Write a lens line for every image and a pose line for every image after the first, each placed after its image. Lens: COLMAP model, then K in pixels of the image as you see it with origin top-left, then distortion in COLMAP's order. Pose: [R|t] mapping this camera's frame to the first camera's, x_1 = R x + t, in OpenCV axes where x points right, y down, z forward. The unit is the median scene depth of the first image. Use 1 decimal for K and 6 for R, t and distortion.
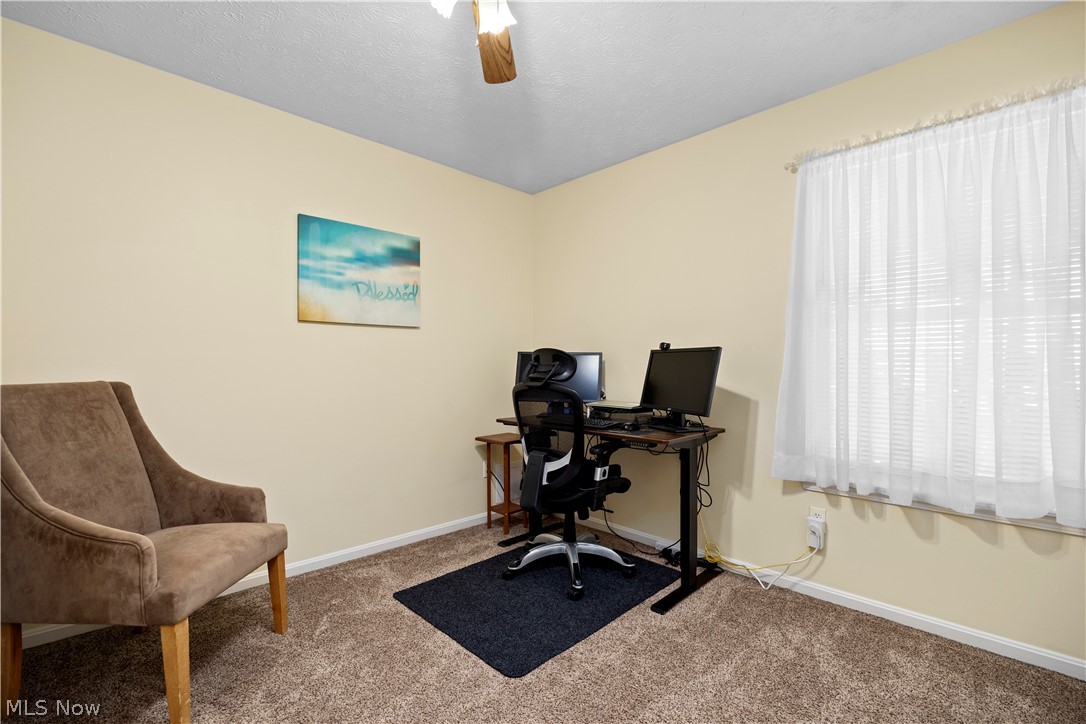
lens RADIAL K [[488.2, 0, 543.0], [0, 488.2, 364.6], [0, 0, 1]] dist [-0.013689, 0.003020]
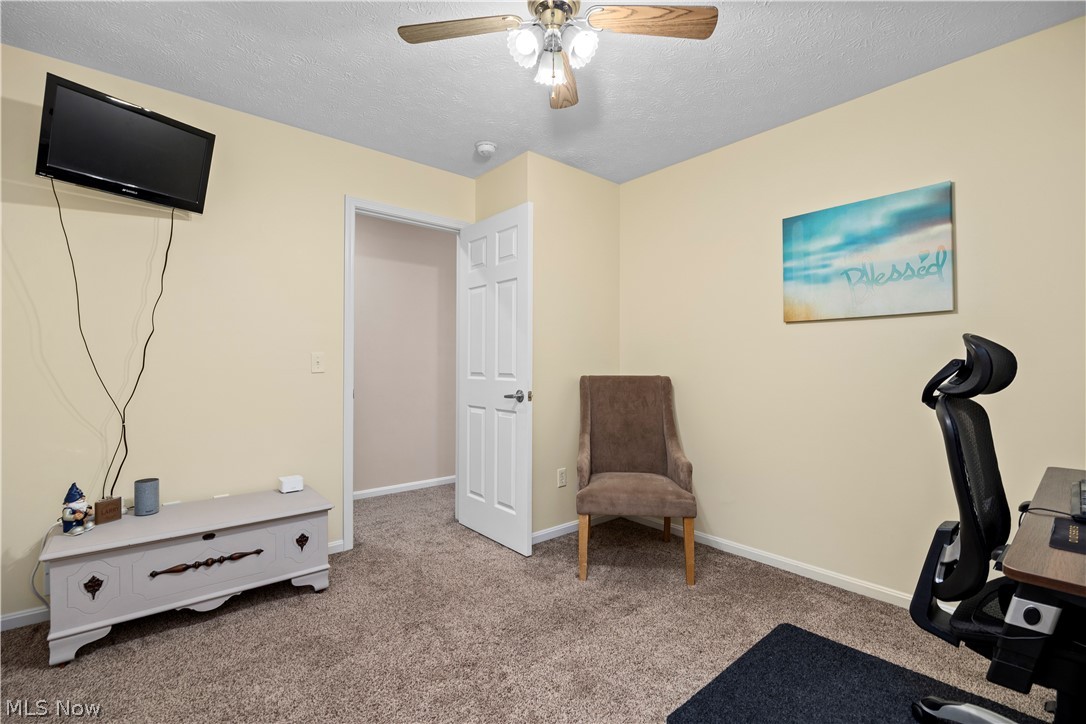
lens RADIAL K [[488.2, 0, 543.5], [0, 488.2, 362.3], [0, 0, 1]] dist [-0.013689, 0.003020]
pose [[-0.089197, -0.007880, -0.995983, 0.544469], [-0.002156, 0.999968, -0.007718, 0.002759], [0.996012, 0.001459, -0.089211, 0.560554]]
